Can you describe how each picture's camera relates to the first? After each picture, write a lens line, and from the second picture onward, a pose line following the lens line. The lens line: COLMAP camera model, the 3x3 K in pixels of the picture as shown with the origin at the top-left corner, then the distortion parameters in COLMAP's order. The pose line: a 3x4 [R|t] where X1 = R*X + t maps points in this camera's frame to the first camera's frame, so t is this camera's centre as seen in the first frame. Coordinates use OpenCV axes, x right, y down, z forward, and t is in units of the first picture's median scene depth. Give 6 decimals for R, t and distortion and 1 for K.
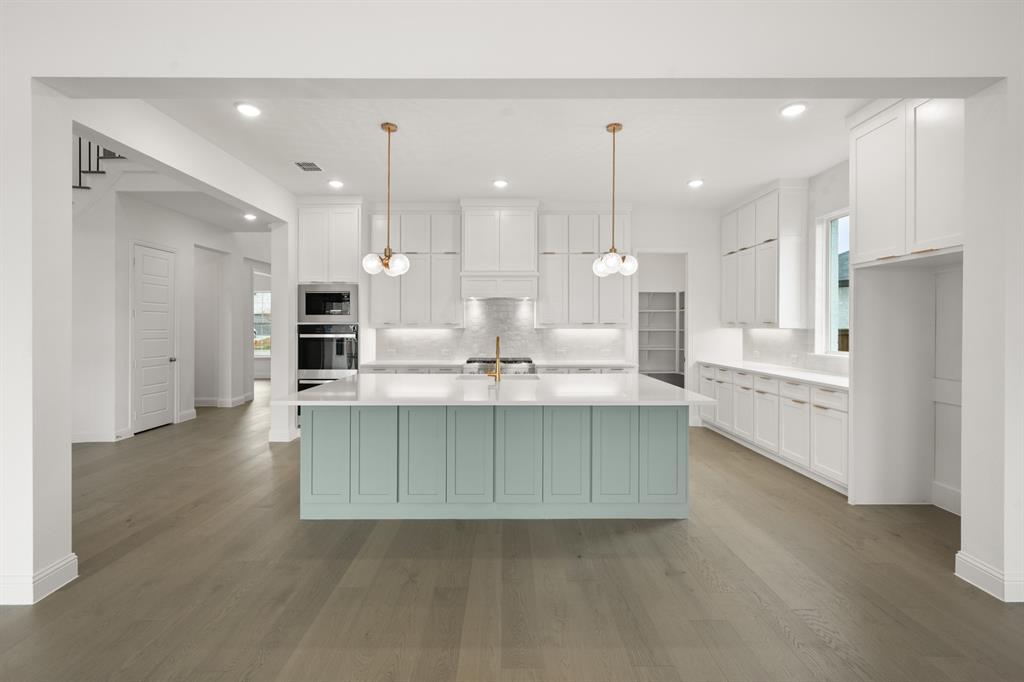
lens RADIAL K [[453.7, 0, 511.2], [0, 453.7, 312.5], [0, 0, 1]] dist [-0.001279, -0.000221]
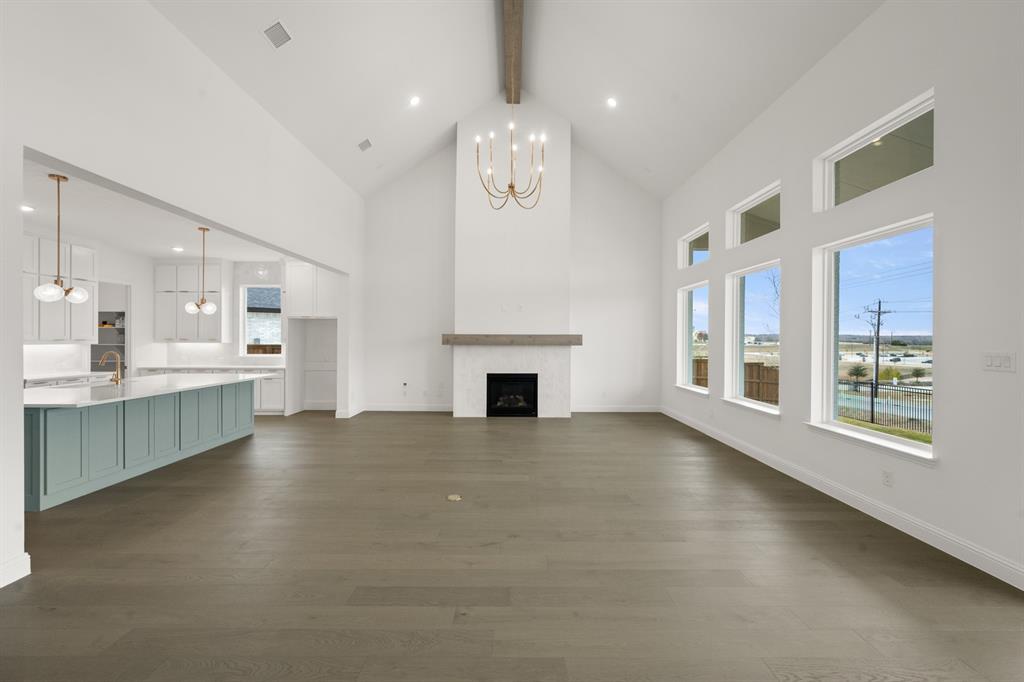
lens RADIAL K [[402.7, 0, 520.8], [0, 402.7, 341.0], [0, 0, 1]] dist [0.001733, 0.000197]
pose [[-0.079970, 0.000648, 0.996797, -1.144346], [-0.034167, 0.999410, -0.003390, -0.009402], [-0.996212, -0.034329, -0.079901, -0.046352]]
